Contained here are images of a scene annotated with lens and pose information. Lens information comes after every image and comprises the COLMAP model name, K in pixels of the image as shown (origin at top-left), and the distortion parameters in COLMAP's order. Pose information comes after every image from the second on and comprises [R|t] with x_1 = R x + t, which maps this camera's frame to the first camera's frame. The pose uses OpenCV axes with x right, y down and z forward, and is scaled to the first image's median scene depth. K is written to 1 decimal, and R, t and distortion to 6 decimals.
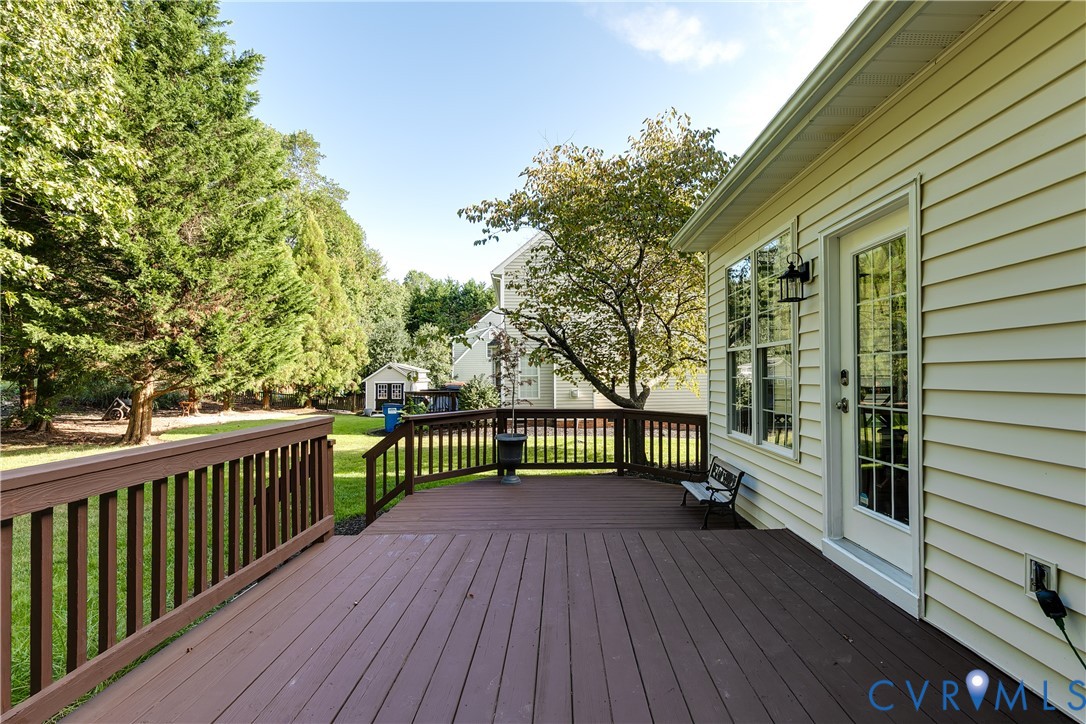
lens RADIAL K [[500.9, 0, 580.3], [0, 500.9, 375.0], [0, 0, 1]] dist [0.009855, -0.001402]
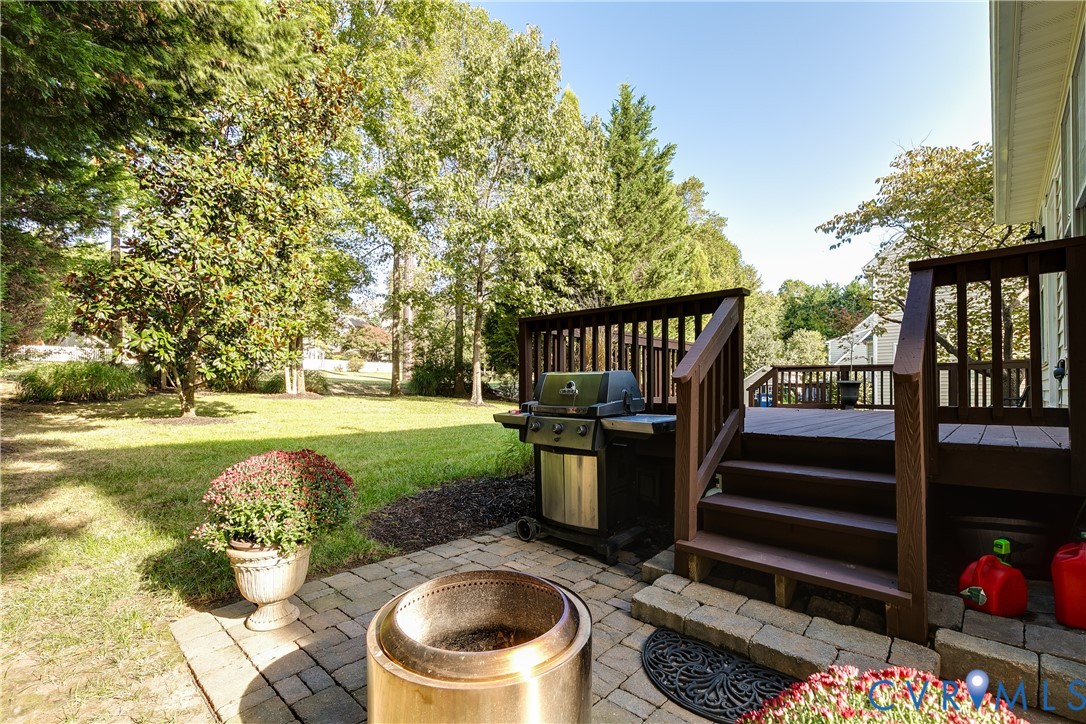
lens RADIAL K [[500.9, 0, 551.6], [0, 500.9, 388.0], [0, 0, 1]] dist [0.009855, -0.001402]
pose [[0.722569, 0.002514, -0.691294, 0.137234], [-0.005120, 0.999985, -0.001715, 0.085691], [0.691280, 0.004779, 0.722571, -0.355665]]
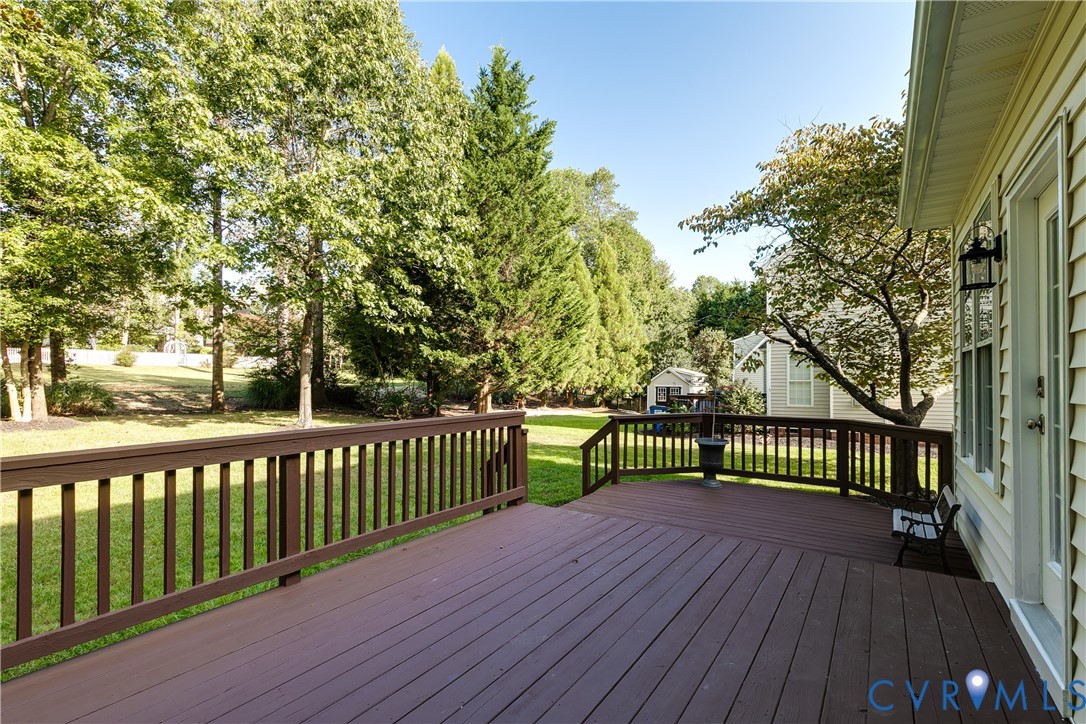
lens RADIAL K [[500.9, 0, 551.6], [0, 500.9, 378.9], [0, 0, 1]] dist [0.009855, -0.001402]
pose [[0.812972, 0.004570, -0.582285, 0.108967], [-0.004771, 0.999988, 0.001187, -0.001199], [0.582284, 0.001813, 0.812984, -0.007257]]
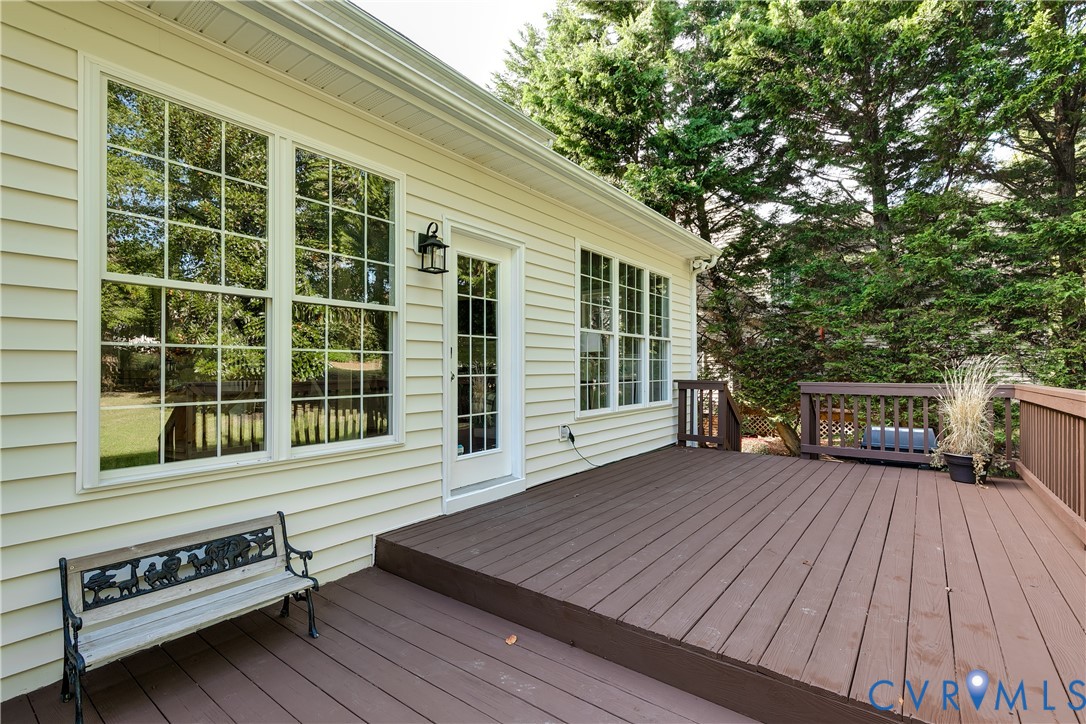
lens RADIAL K [[500.9, 0, 542.3], [0, 500.9, 366.3], [0, 0, 1]] dist [0.009855, -0.001402]
pose [[-0.771709, 0.010391, 0.635891, -0.110720], [0.005757, 0.999940, -0.009352, 0.014632], [-0.635950, -0.003556, -0.771722, 0.514800]]
